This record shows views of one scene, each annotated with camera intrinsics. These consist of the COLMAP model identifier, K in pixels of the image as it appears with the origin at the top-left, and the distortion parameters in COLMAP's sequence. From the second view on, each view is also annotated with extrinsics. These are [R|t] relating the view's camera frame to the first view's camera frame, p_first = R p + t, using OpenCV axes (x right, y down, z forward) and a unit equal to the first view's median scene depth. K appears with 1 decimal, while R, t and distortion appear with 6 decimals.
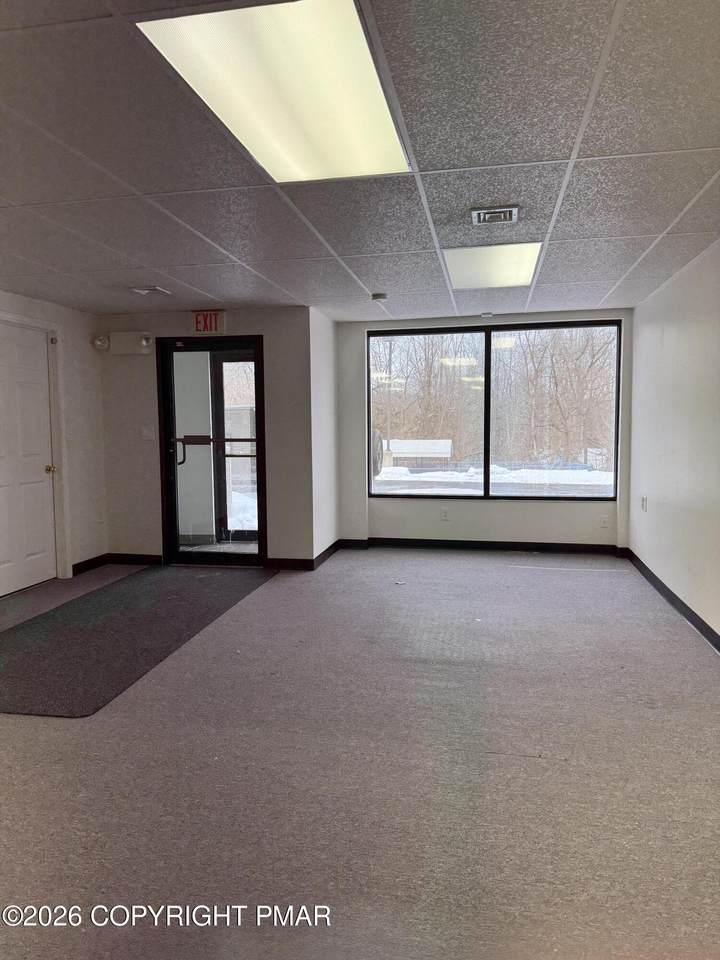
lens RADIAL K [[673.5, 0, 359.6], [0, 673.5, 480.1], [0, 0, 1]] dist [0.000125, -0.000001]
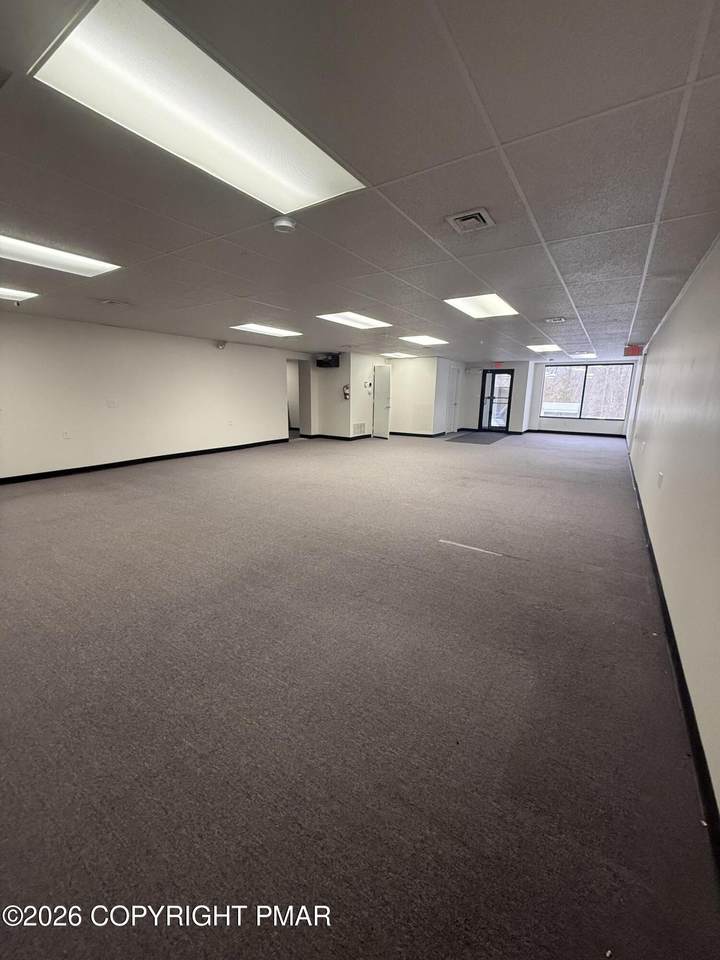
lens RADIAL K [[382.2, 0, 358.4], [0, 382.2, 477.4], [0, 0, 1]] dist [0.001670, -0.000019]
pose [[0.922666, 0.101928, -0.371884, -0.088266], [-0.047600, 0.987162, 0.152466, 0.085044], [0.382650, -0.122973, 0.915673, -1.234785]]
